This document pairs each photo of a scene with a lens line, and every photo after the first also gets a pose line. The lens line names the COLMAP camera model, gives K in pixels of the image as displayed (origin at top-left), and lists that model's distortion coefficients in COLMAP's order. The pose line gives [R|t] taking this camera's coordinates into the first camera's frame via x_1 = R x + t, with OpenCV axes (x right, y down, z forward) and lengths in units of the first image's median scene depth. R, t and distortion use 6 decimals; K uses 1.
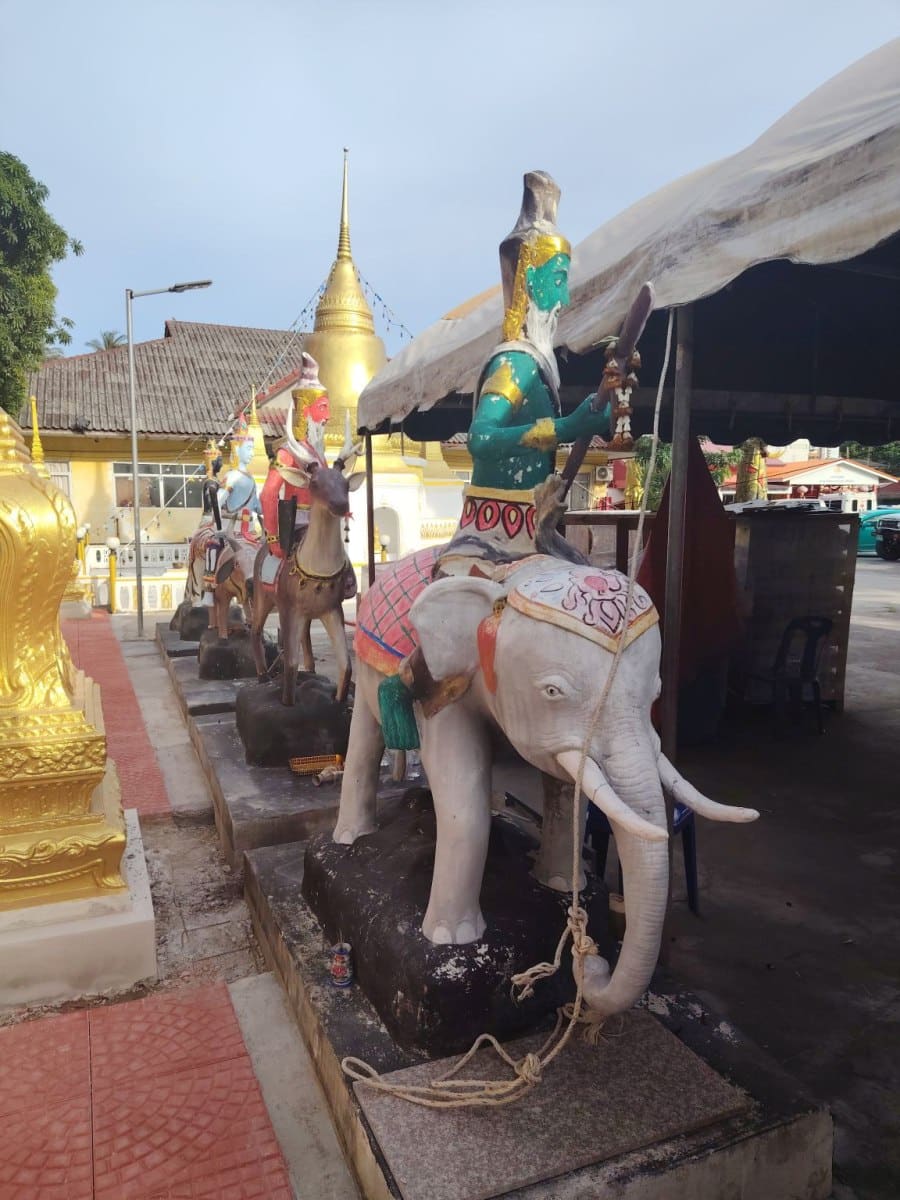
lens RADIAL K [[825.5, 0, 441.4], [0, 825.5, 629.2], [0, 0, 1]] dist [0.080750, -0.112253]
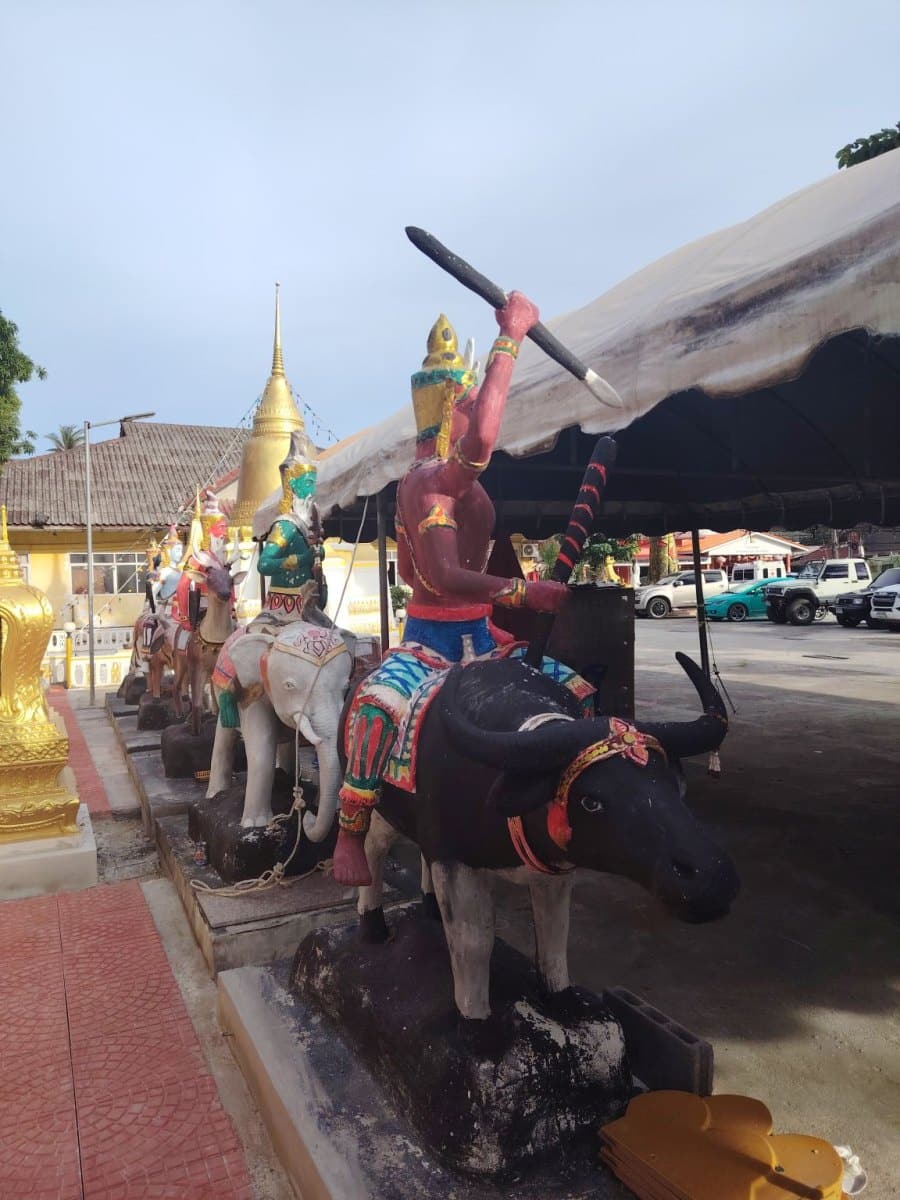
lens RADIAL K [[836.2, 0, 415.5], [0, 836.2, 609.3], [0, 0, 1]] dist [0.098355, -0.158278]
pose [[0.999419, -0.028931, 0.018041, 0.120479], [0.030811, 0.992947, -0.114487, 0.038907], [-0.014601, 0.114976, 0.993261, -0.324270]]
